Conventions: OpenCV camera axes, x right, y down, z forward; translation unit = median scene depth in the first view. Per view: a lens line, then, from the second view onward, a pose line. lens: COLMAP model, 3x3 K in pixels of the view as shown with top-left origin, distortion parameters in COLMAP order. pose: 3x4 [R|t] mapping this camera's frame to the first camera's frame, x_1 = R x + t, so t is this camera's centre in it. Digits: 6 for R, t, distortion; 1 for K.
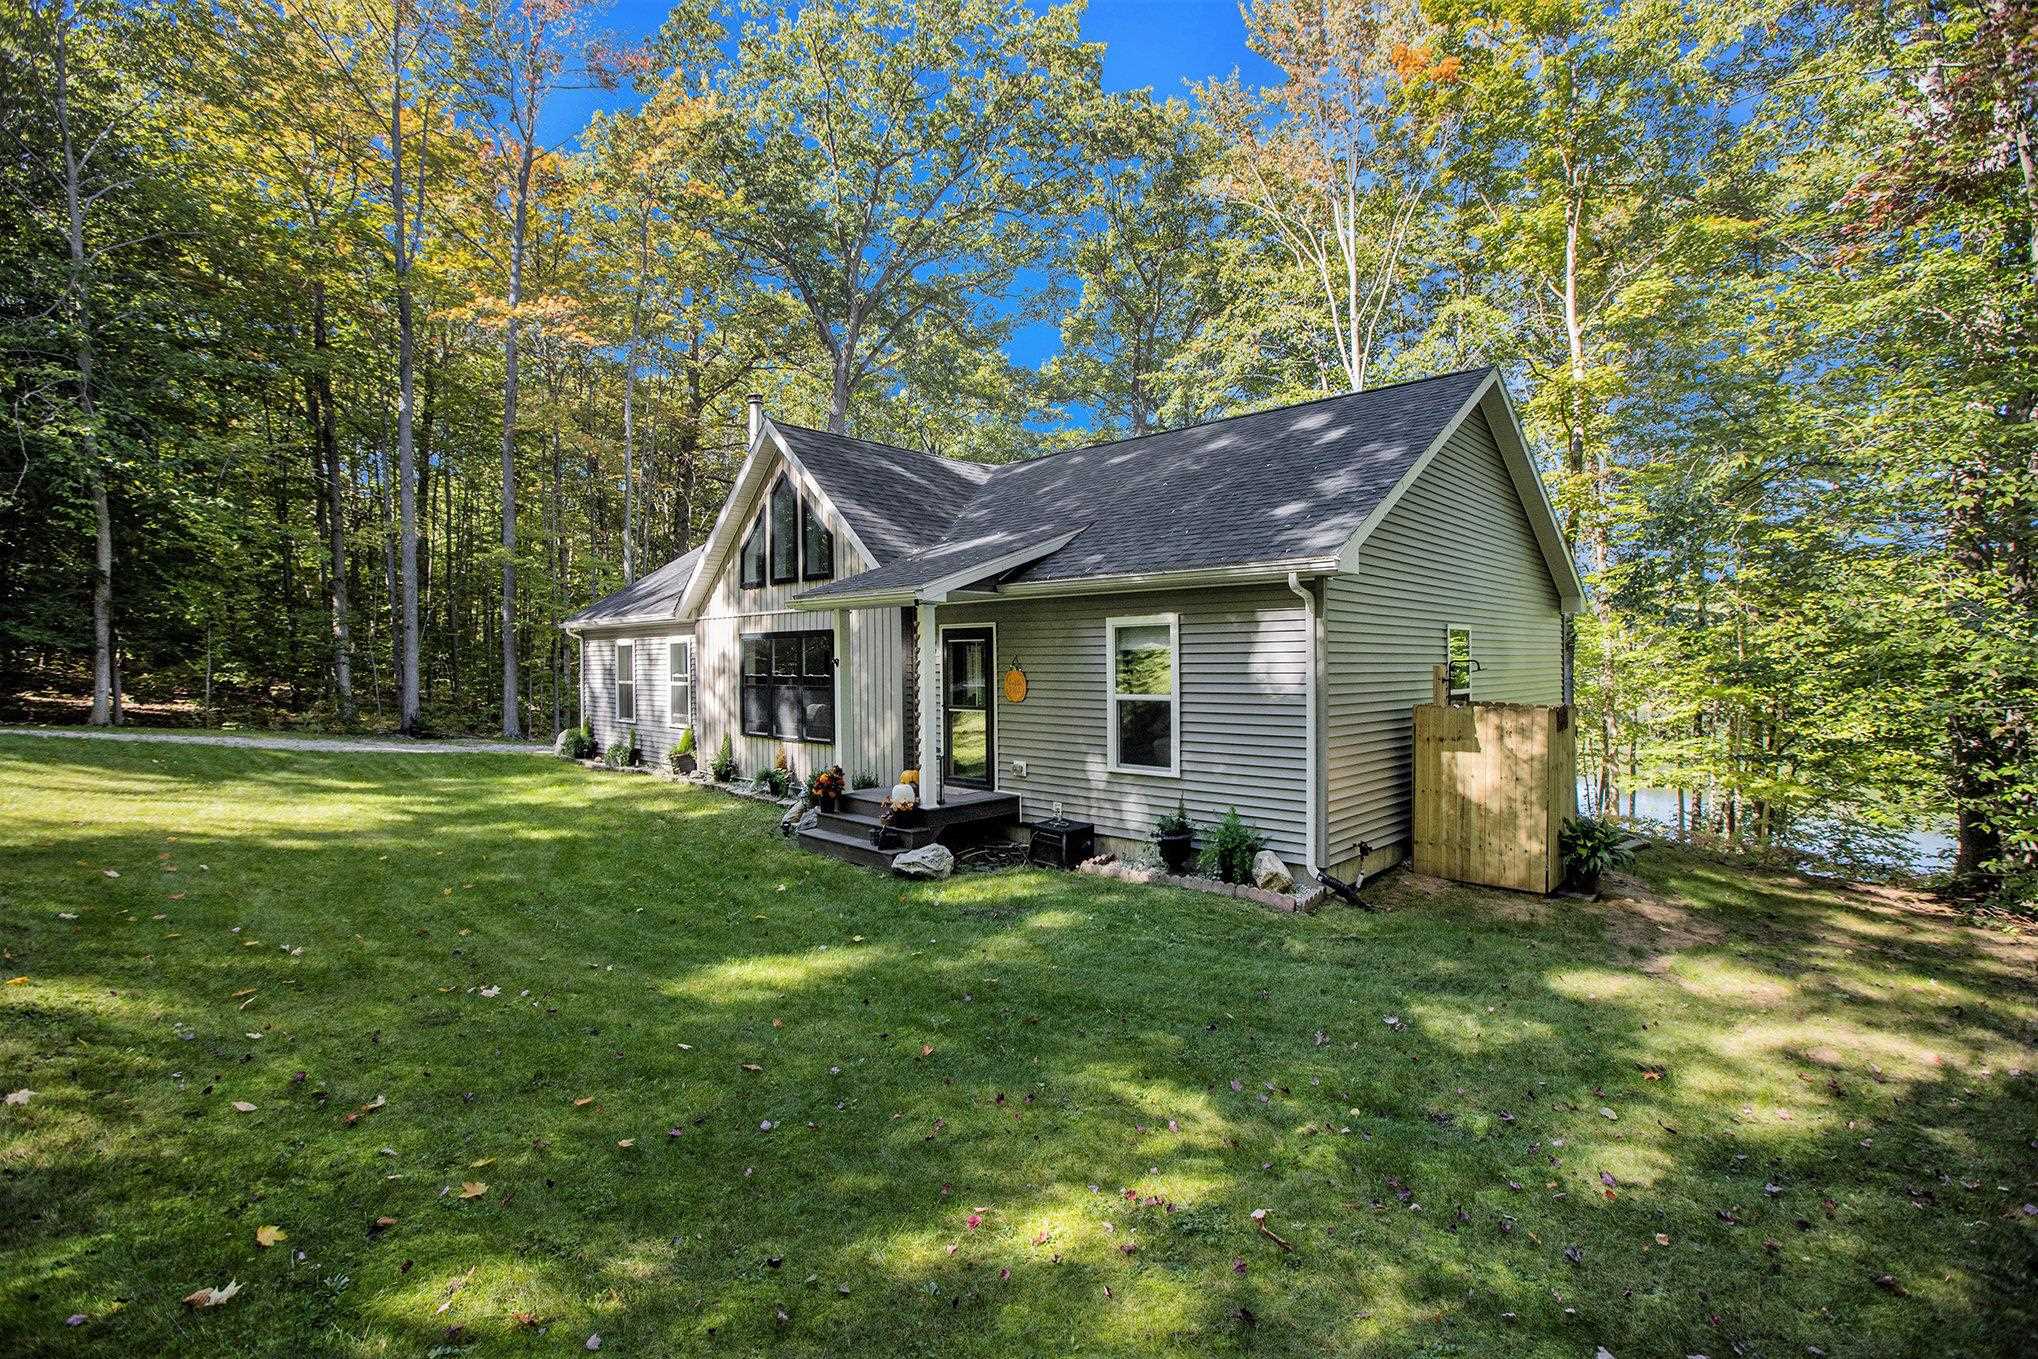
lens RADIAL K [[933.2, 0, 1018.3], [0, 933.2, 679.4], [0, 0, 1]] dist [-0.025708, -0.000177]
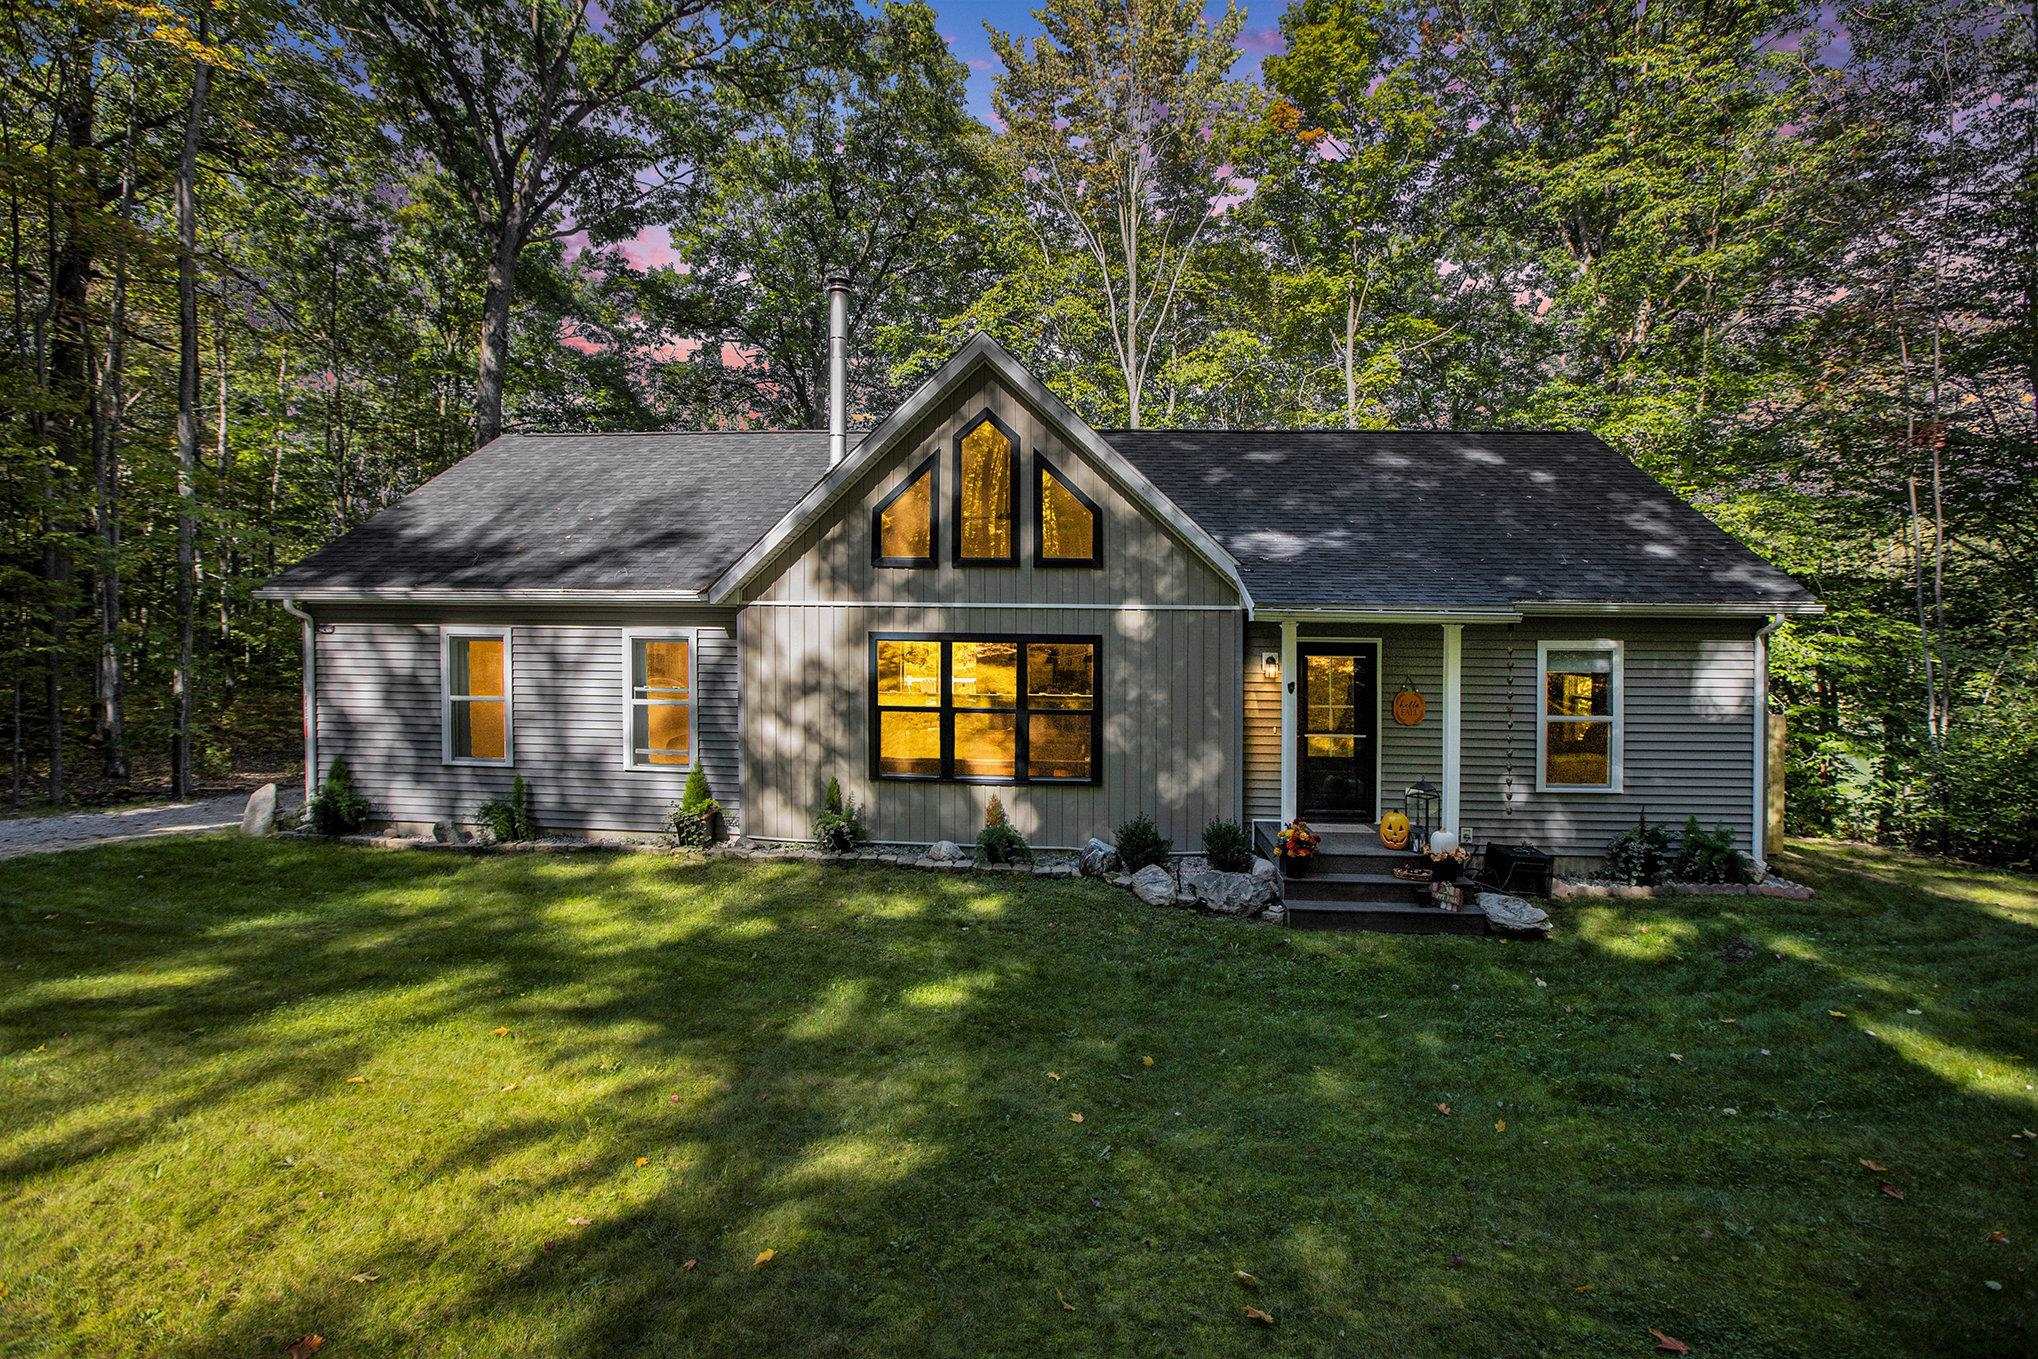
lens RADIAL K [[965.5, 0, 1018.9], [0, 965.5, 681.7], [0, 0, 1]] dist [0.009865, -0.000800]
pose [[0.764471, -0.017124, 0.644430, -0.952401], [-0.003722, 0.999513, 0.030974, -0.048883], [-0.644647, -0.026077, 0.764035, 0.529305]]
